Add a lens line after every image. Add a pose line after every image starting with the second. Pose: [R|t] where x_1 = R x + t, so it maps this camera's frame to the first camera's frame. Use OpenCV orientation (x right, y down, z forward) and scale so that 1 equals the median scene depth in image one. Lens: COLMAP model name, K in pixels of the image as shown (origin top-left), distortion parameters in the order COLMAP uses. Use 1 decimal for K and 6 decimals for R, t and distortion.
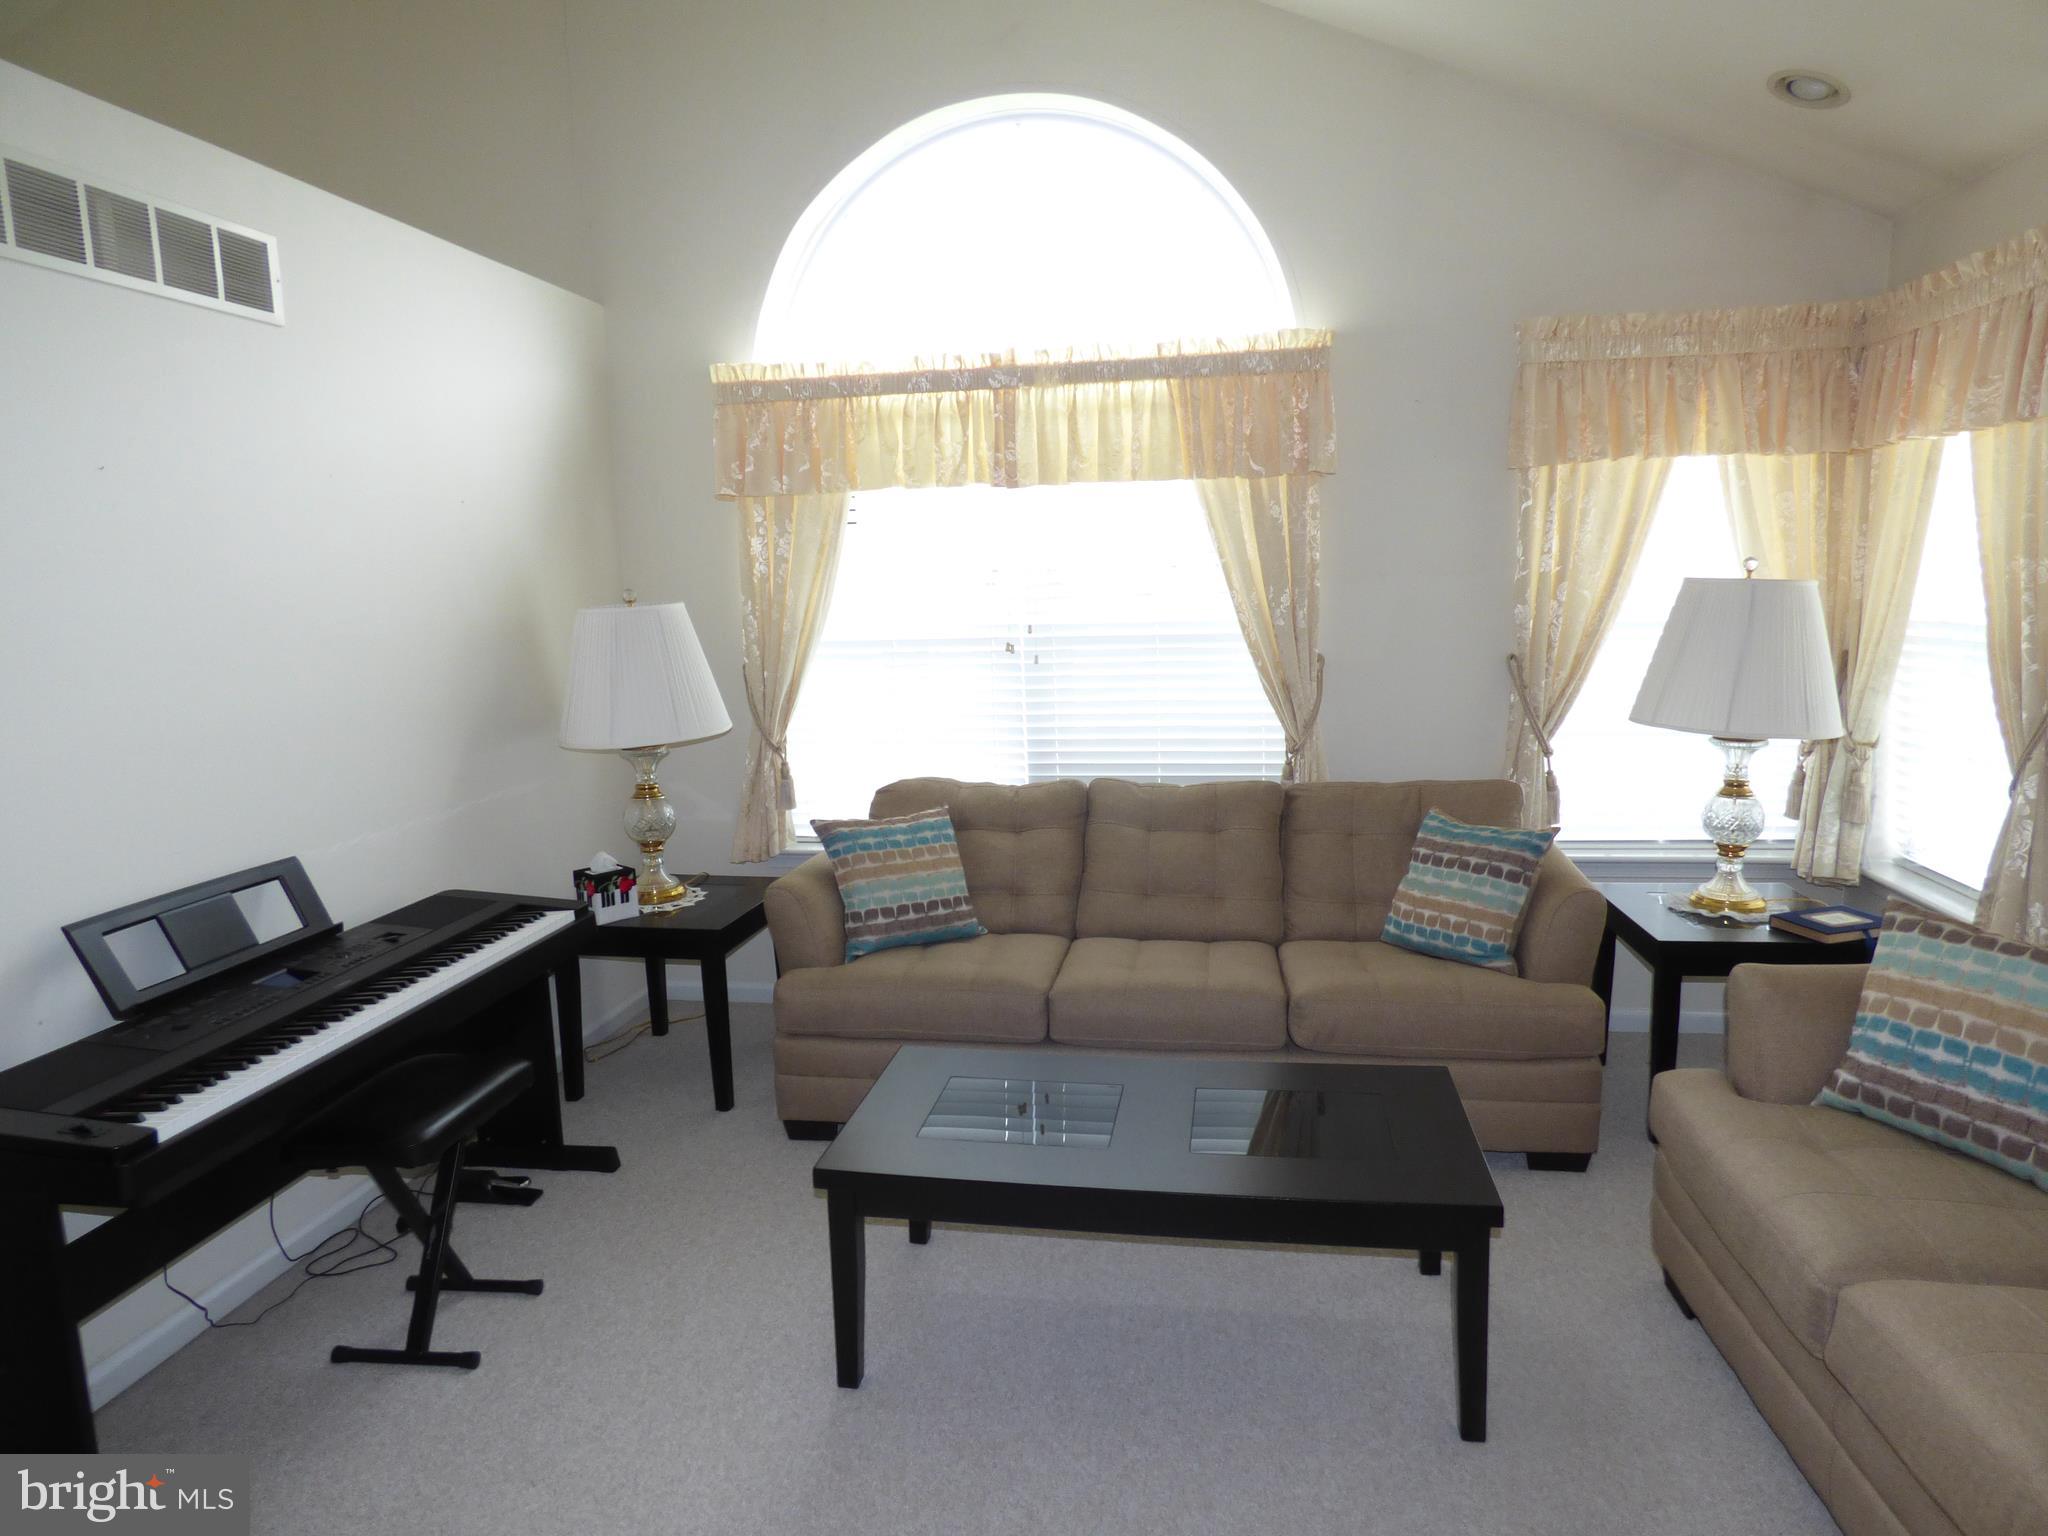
lens RADIAL K [[1215.7, 0, 1041.0], [0, 1215.7, 769.6], [0, 0, 1]] dist [-0.031037, -0.000489]
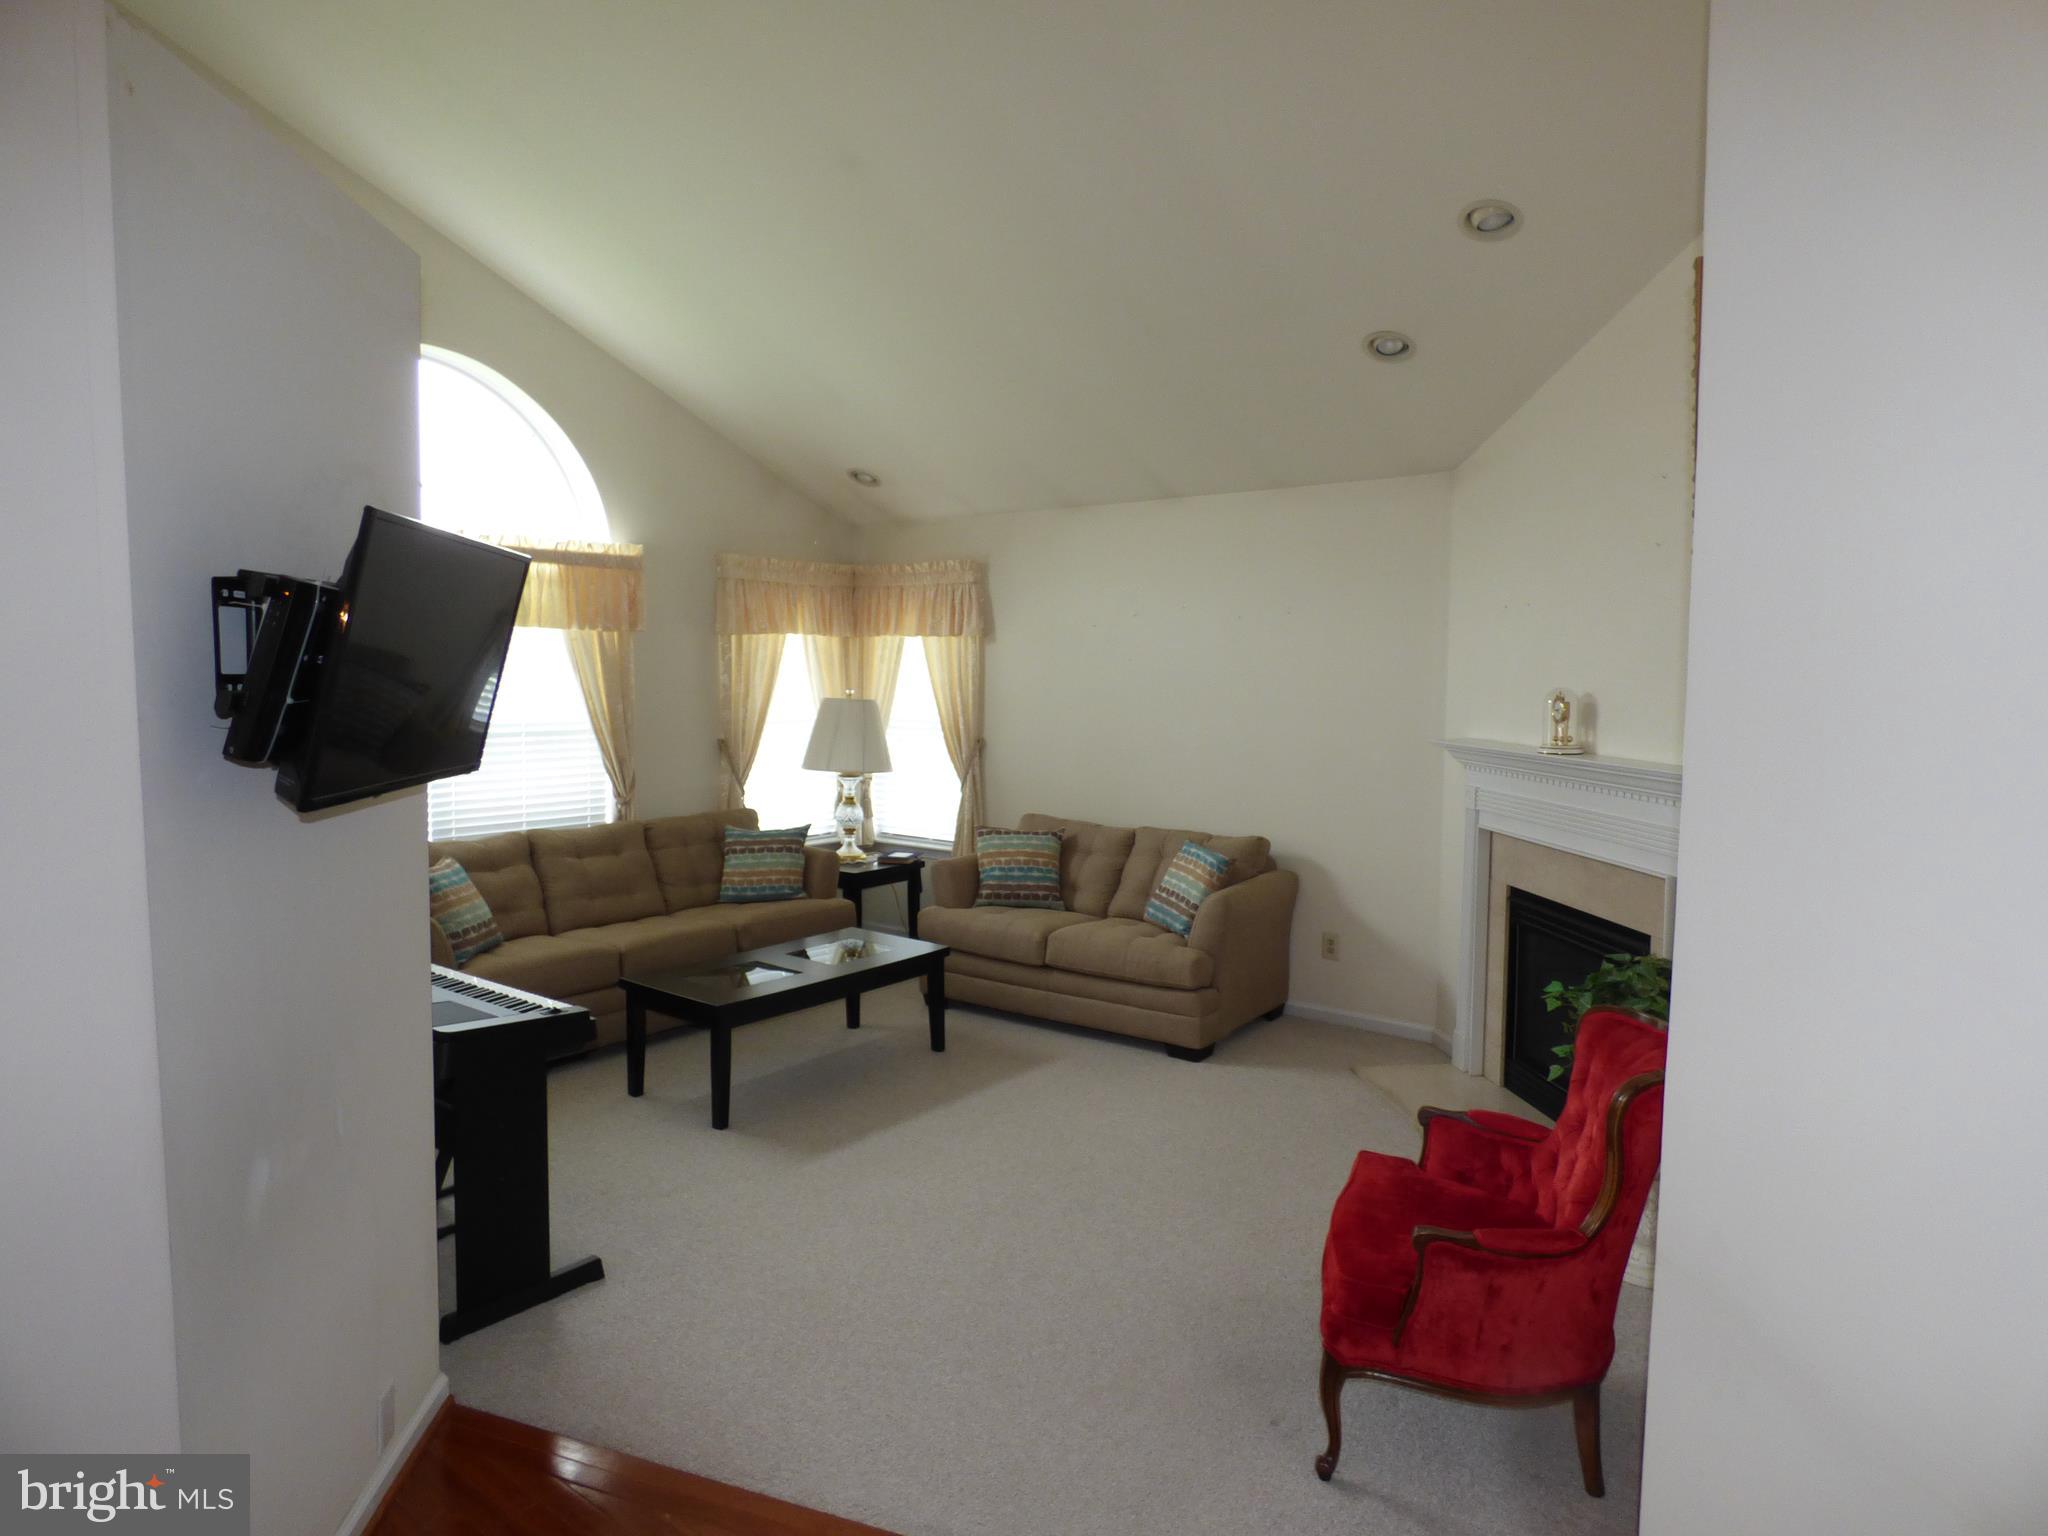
lens RADIAL K [[1244.1, 0, 1024.0], [0, 1244.1, 768.0], [0, 0, 1]] dist [0.013693, 0.003905]
pose [[0.476026, -0.037764, 0.878620, -1.058741], [0.113415, 0.993371, -0.018751, 0.031770], [-0.872087, 0.108575, 0.477153, -0.250990]]
